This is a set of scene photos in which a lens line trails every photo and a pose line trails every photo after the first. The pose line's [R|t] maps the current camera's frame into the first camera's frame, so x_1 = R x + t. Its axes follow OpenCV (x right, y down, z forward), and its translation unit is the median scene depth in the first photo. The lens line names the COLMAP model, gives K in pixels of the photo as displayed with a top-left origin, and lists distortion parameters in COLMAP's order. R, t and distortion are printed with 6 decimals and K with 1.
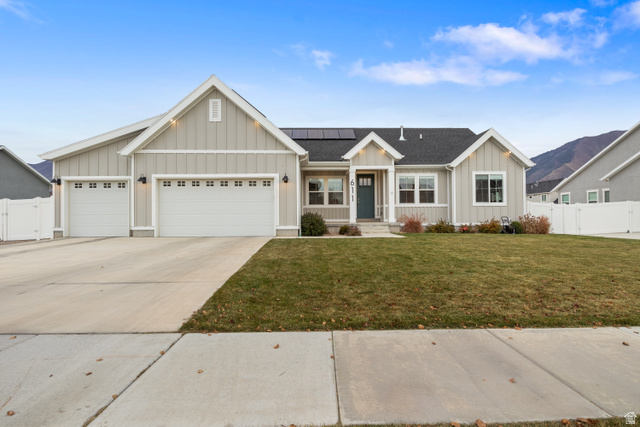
lens RADIAL K [[318.1, 0, 332.5], [0, 318.1, 211.5], [0, 0, 1]] dist [-0.002860, -0.000553]
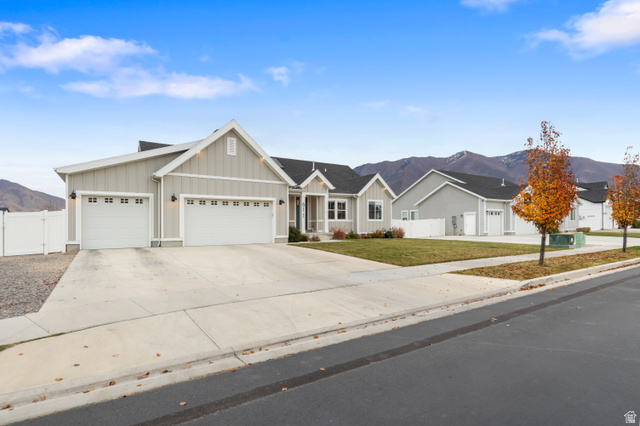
lens RADIAL K [[318.1, 0, 332.5], [0, 318.1, 211.0], [0, 0, 1]] dist [-0.002860, -0.000553]
pose [[0.842507, 0.025489, 0.538082, -0.586525], [-0.007398, 0.999333, -0.035756, -0.011964], [-0.538634, 0.026144, 0.842134, -0.247223]]
